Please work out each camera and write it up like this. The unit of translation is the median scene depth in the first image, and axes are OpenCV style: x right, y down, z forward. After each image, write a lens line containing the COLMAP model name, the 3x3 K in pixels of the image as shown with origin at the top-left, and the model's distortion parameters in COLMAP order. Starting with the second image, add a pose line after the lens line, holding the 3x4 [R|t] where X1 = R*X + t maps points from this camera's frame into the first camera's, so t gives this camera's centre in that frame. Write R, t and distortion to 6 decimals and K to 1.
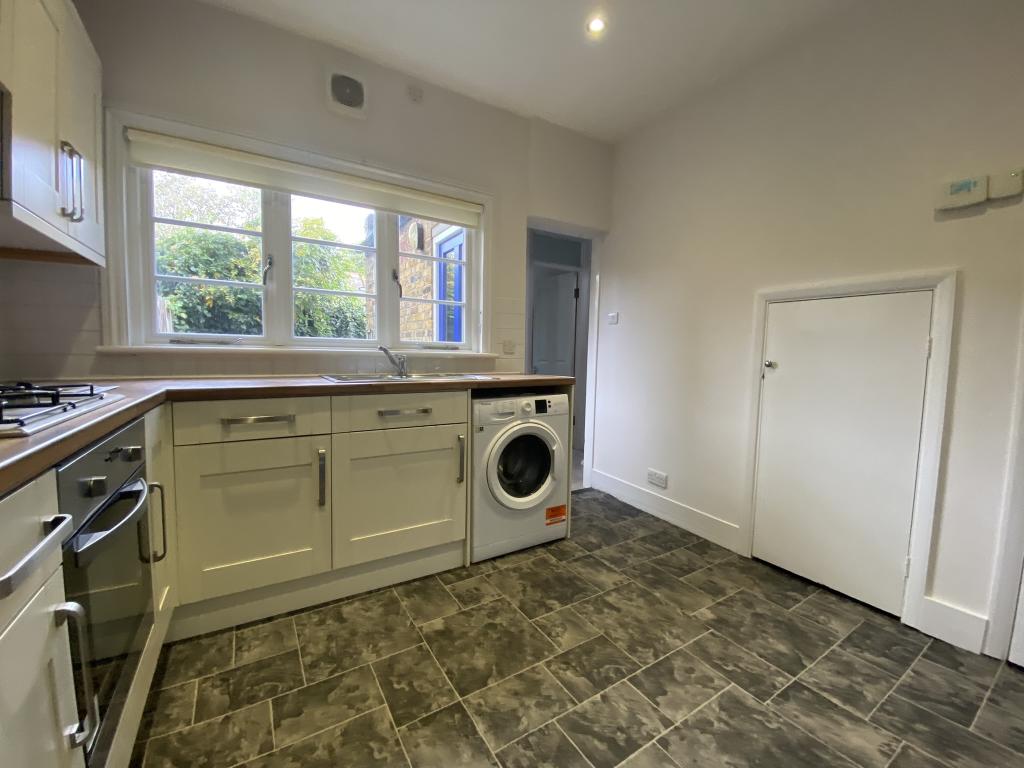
lens RADIAL K [[412.4, 0, 512.0], [0, 412.4, 384.0], [0, 0, 1]] dist [0.030196, -0.024841]
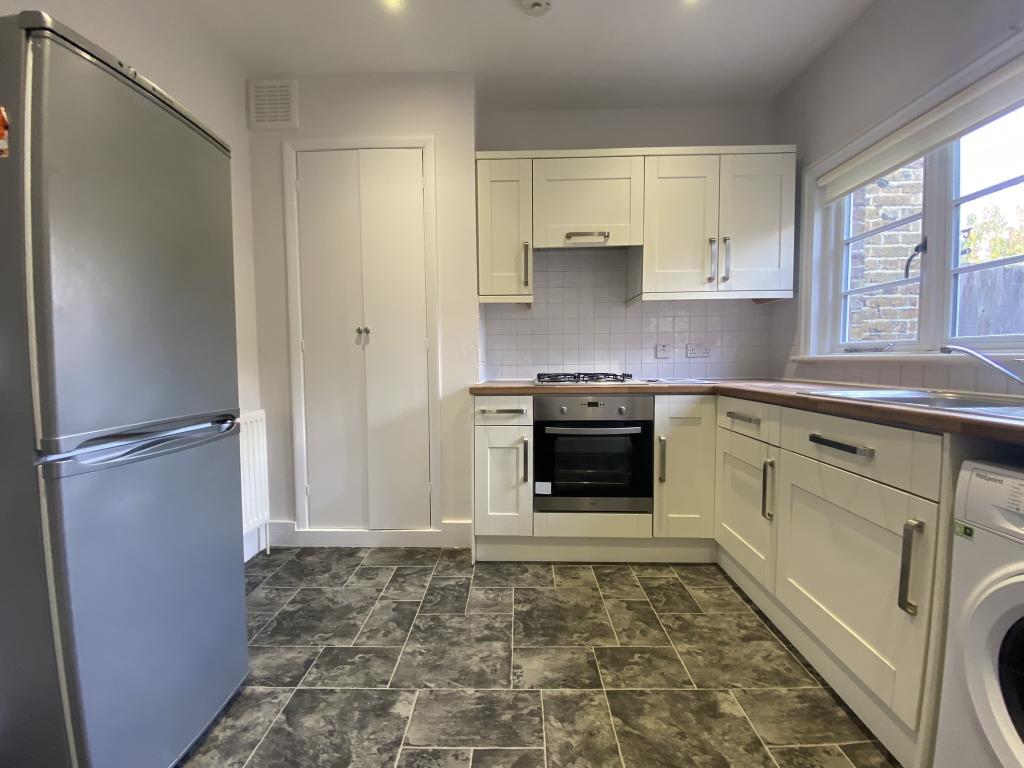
lens RADIAL K [[414.8, 0, 512.0], [0, 414.8, 384.0], [0, 0, 1]] dist [0.019628, -0.019022]
pose [[-0.543013, 0.033452, -0.839058, 0.546564], [-0.066335, 0.994375, 0.082574, -0.046007], [0.837100, 0.100497, -0.537739, 0.830294]]
